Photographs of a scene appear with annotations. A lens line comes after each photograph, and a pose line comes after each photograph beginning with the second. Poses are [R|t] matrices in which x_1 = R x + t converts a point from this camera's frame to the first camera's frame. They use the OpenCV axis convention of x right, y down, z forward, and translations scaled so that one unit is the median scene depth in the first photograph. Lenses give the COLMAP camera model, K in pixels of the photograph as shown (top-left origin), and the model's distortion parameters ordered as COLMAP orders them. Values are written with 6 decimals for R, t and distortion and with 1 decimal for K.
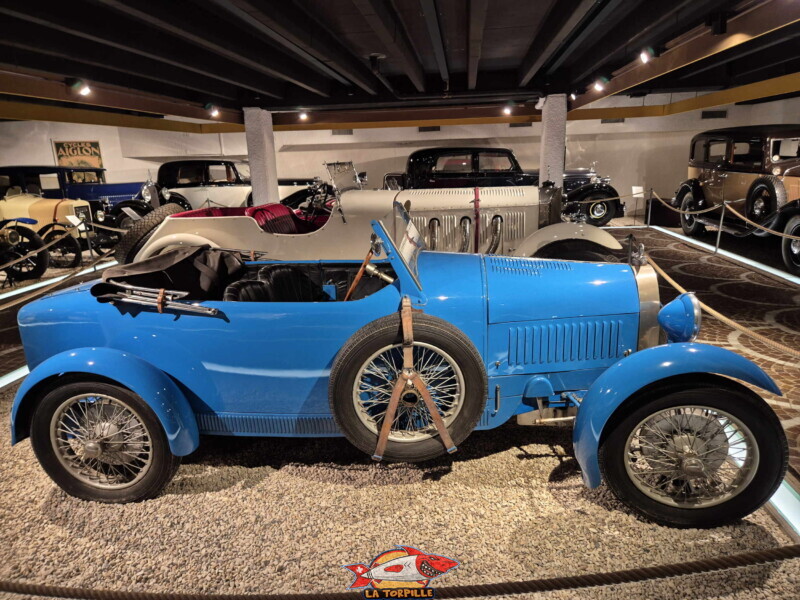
lens RADIAL K [[567.8, 0, 400.0], [0, 567.8, 300.0], [0, 0, 1]] dist [-0.000704, -0.005714]
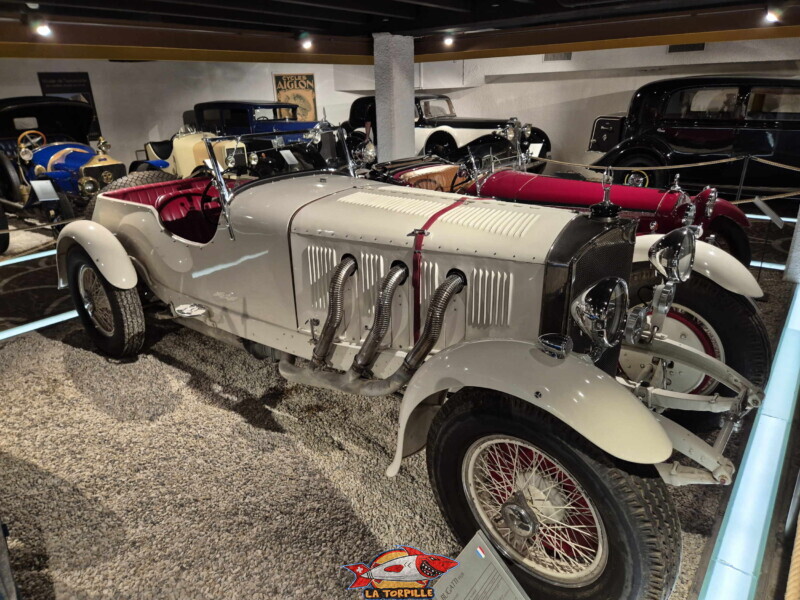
lens RADIAL K [[531.9, 0, 400.0], [0, 531.9, 300.0], [0, 0, 1]] dist [0.060959, -0.065681]
pose [[0.848409, 0.194075, -0.492480, 0.148600], [-0.119855, 0.976633, 0.178391, -0.083073], [0.515593, -0.092322, 0.851845, 0.251799]]
